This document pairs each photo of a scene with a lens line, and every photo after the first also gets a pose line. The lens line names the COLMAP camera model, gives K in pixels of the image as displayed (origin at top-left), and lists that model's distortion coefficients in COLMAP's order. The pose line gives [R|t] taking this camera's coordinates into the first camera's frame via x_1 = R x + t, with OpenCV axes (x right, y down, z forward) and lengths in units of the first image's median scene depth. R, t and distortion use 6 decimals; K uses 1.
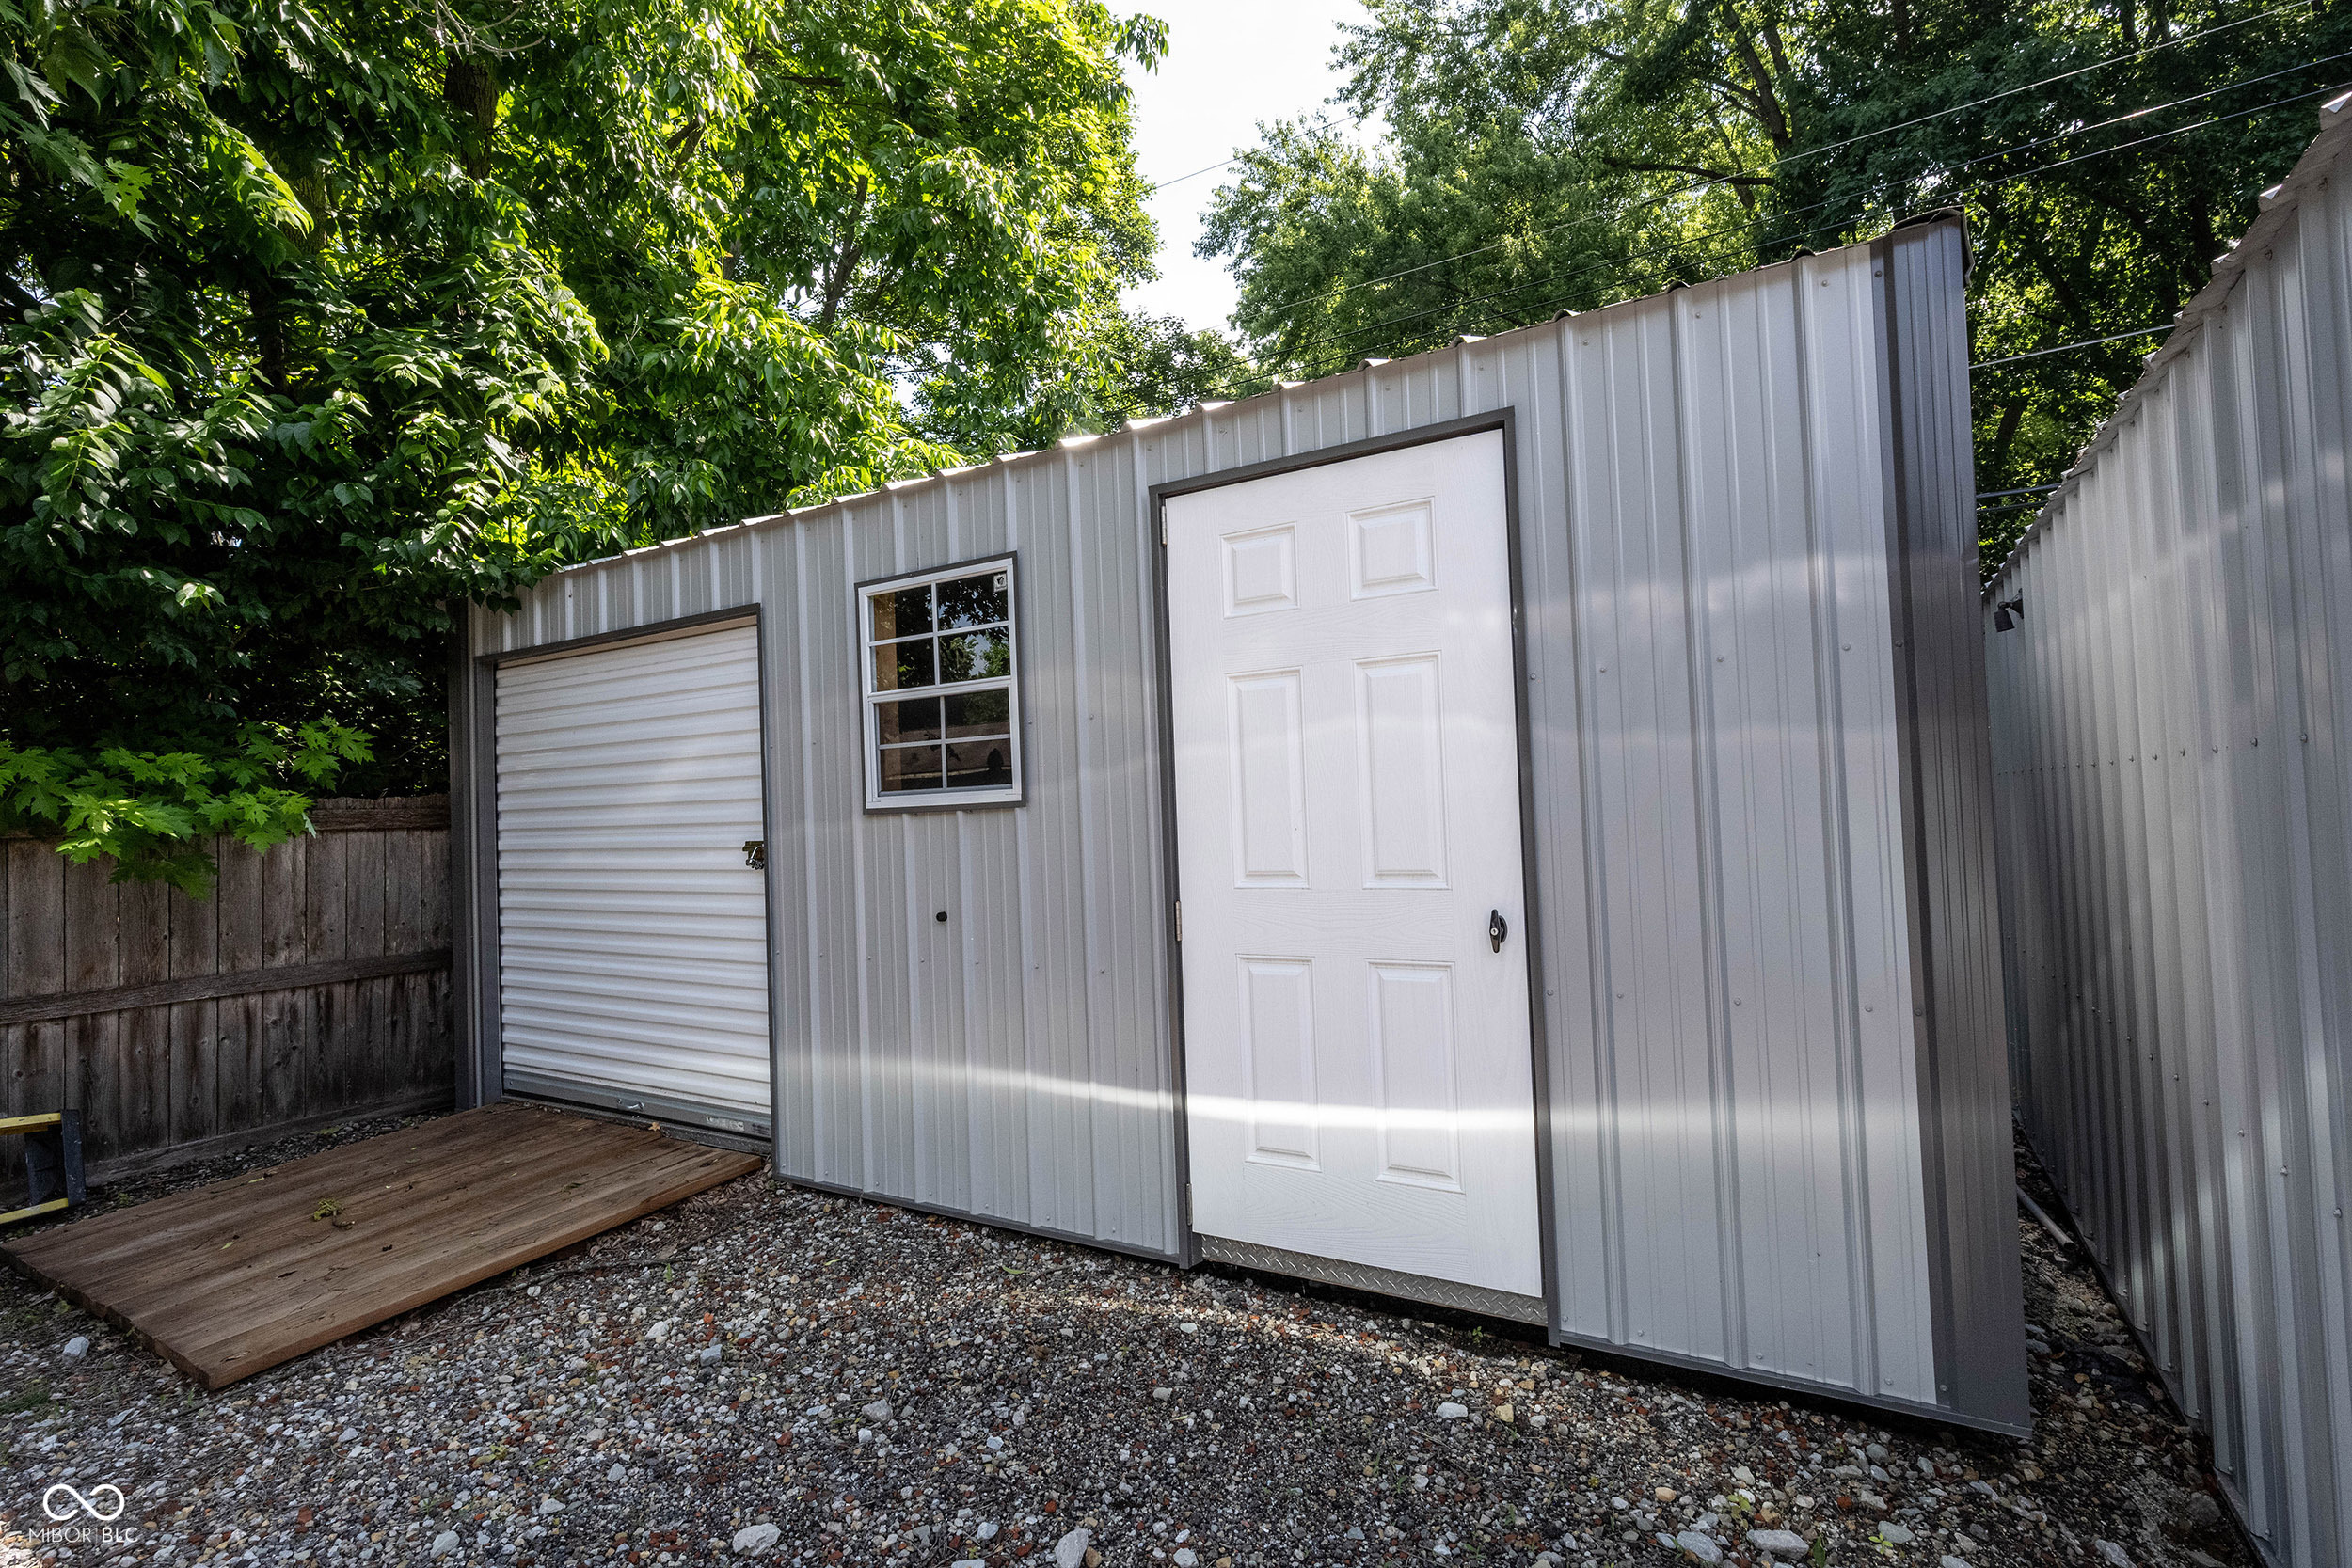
lens RADIAL K [[1082.3, 0, 1166.3], [0, 1082.3, 776.0], [0, 0, 1]] dist [0.002147, -0.000270]
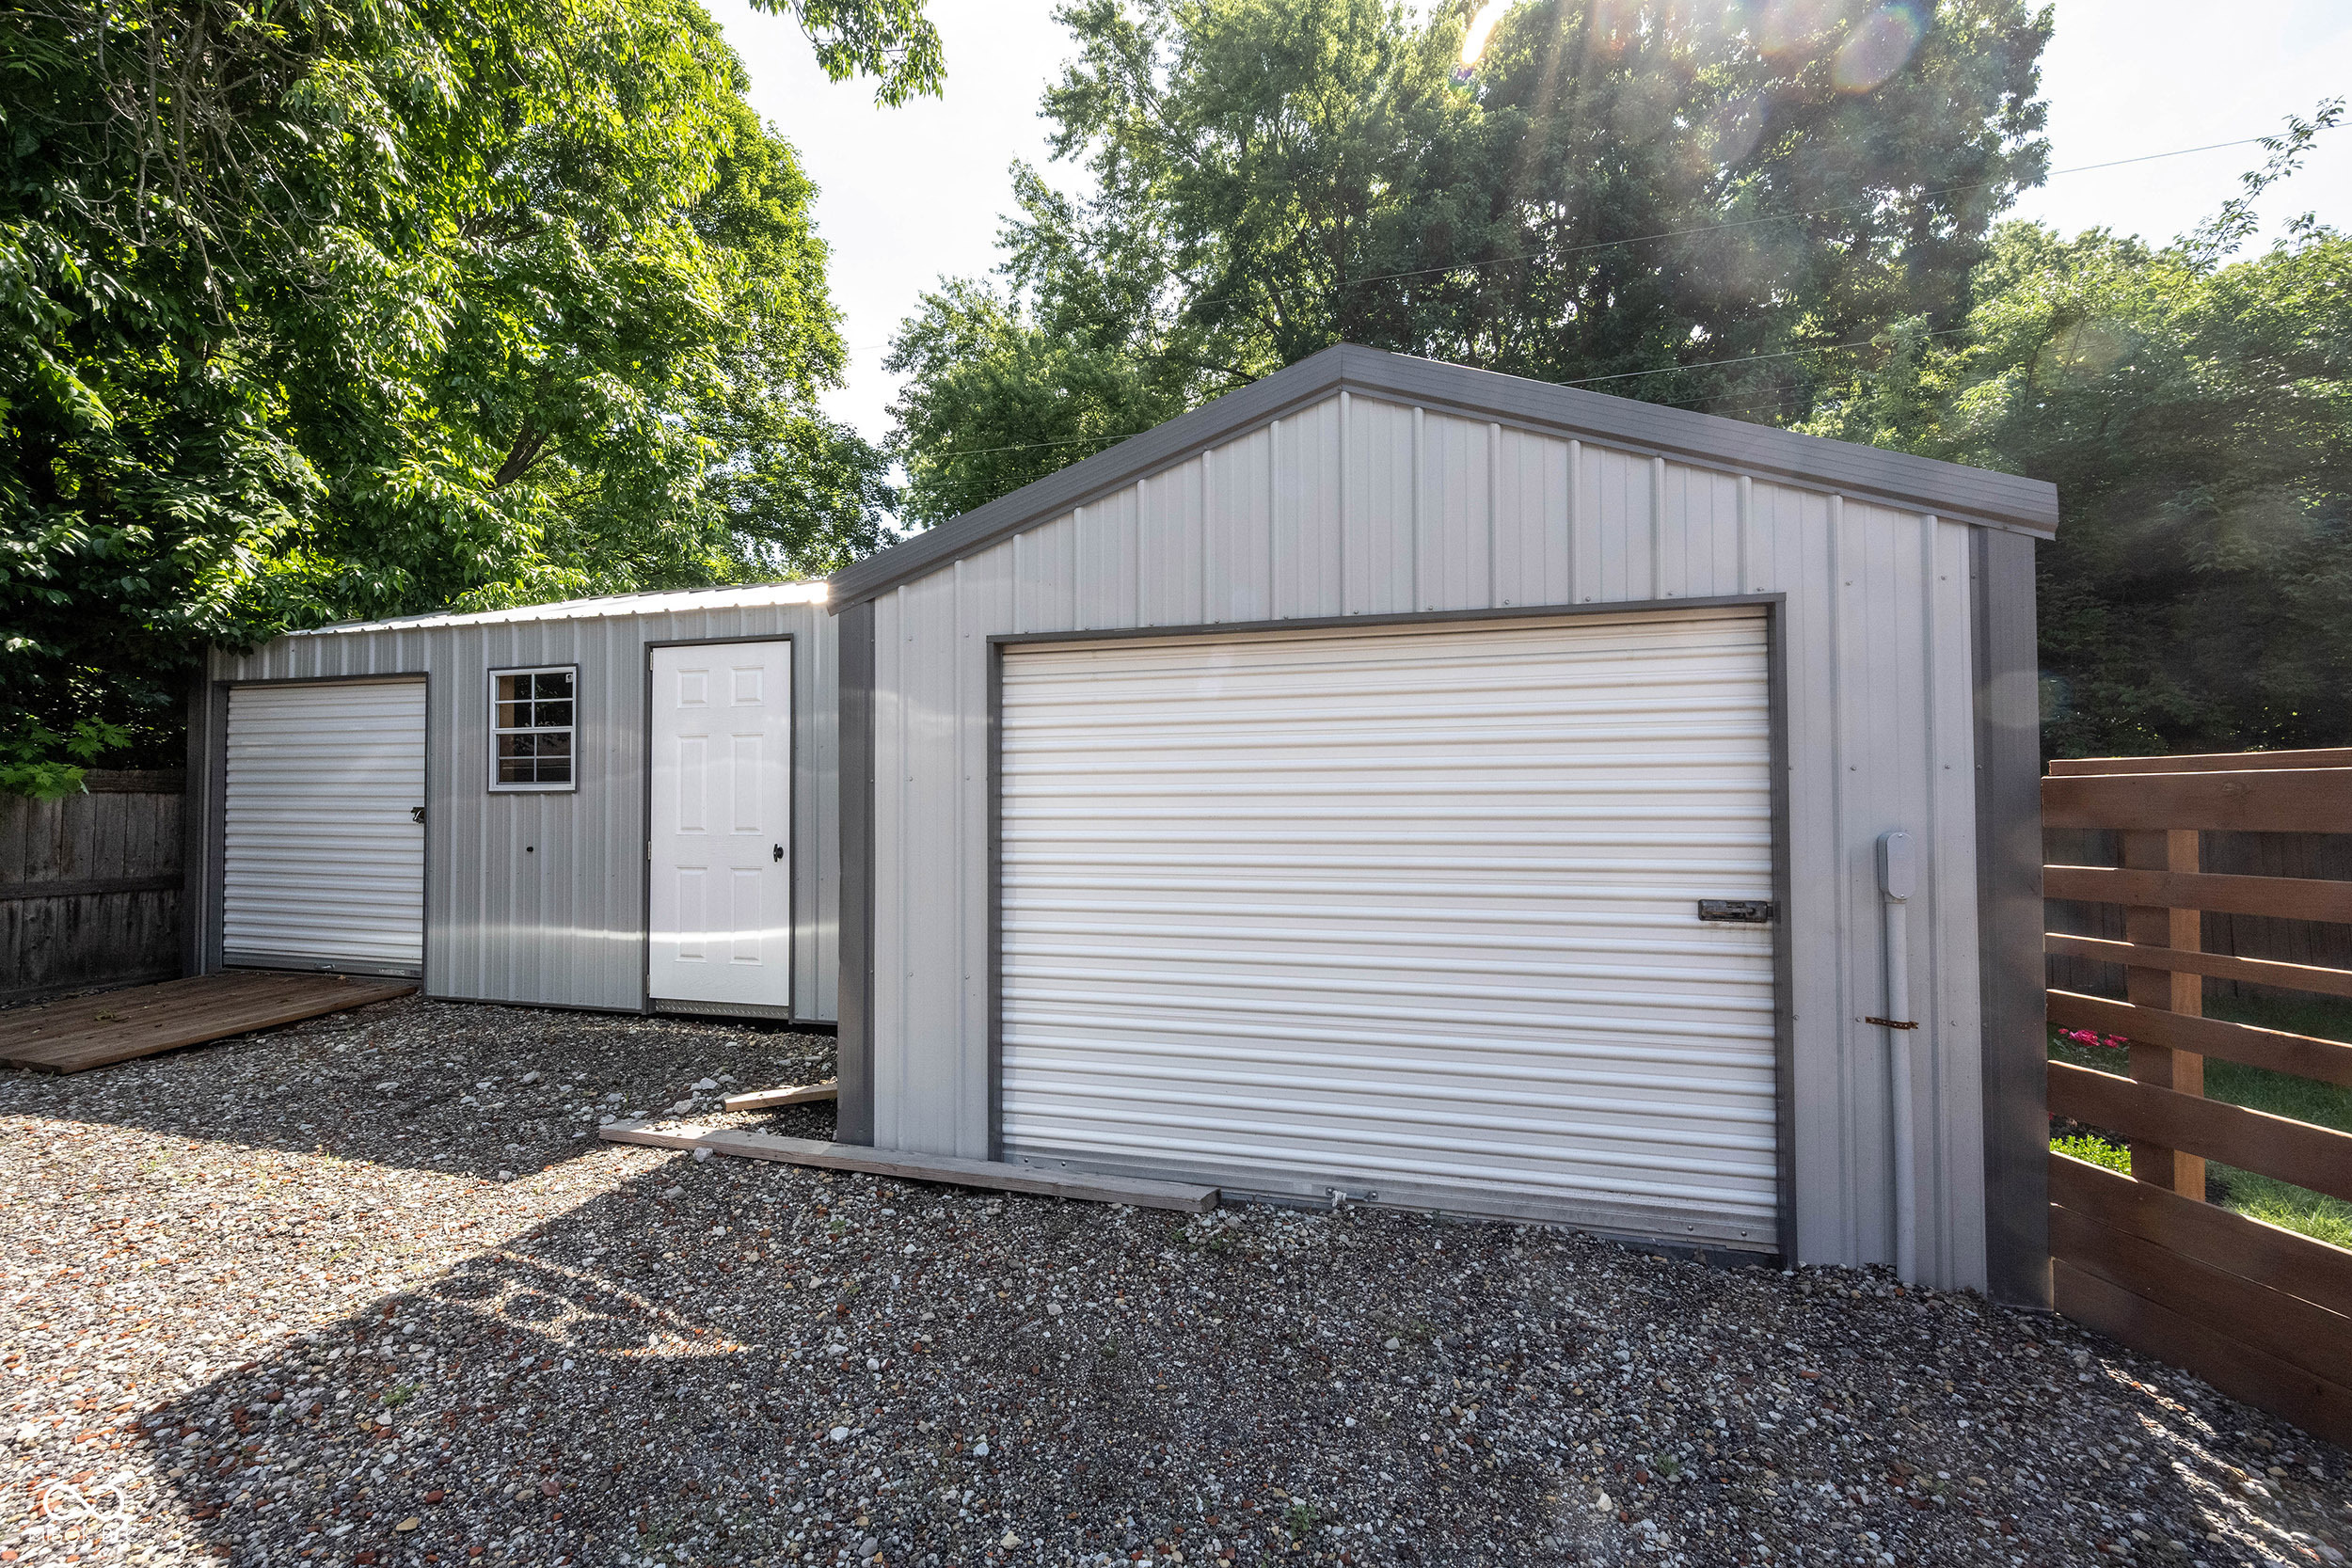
lens RADIAL K [[929.4, 0, 1176.0], [0, 929.4, 784.0], [0, 0, 1]] dist [-0.001436, 0.000286]
pose [[0.958248, 0.043424, 0.282624, 0.350471], [-0.044026, 0.999021, -0.004225, -0.023290], [-0.282530, -0.008394, 0.959222, -0.749843]]
